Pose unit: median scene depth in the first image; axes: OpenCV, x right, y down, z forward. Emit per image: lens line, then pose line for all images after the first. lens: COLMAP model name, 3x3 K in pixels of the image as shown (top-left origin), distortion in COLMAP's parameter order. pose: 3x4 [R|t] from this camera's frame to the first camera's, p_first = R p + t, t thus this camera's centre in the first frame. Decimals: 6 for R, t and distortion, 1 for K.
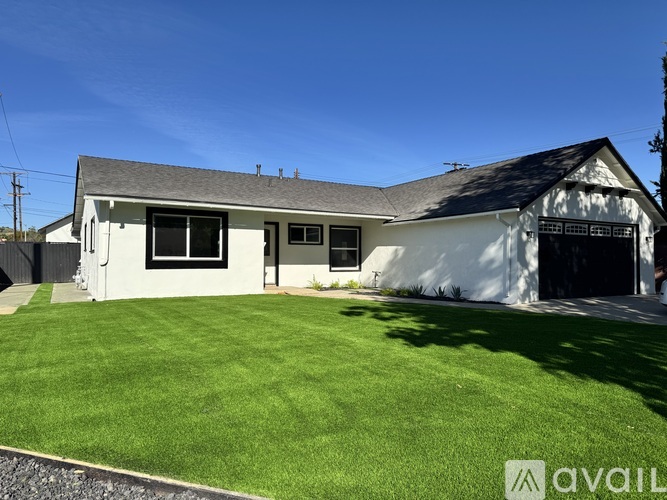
lens RADIAL K [[474.3, 0, 333.5], [0, 474.3, 250.0], [0, 0, 1]] dist [0.112630, -0.137865]
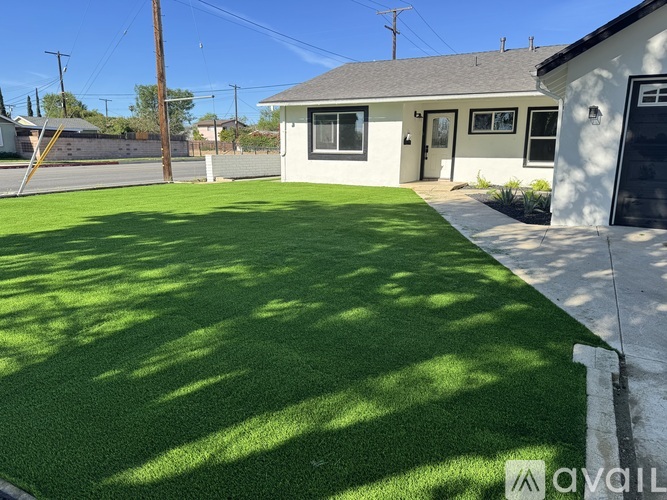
lens RADIAL K [[474.3, 0, 333.5], [0, 474.3, 250.0], [0, 0, 1]] dist [0.112630, -0.137865]
pose [[0.530356, 0.175330, -0.829447, 0.690664], [0.014136, 0.976416, 0.215435, 0.002364], [0.847657, -0.125982, 0.515370, 0.364665]]
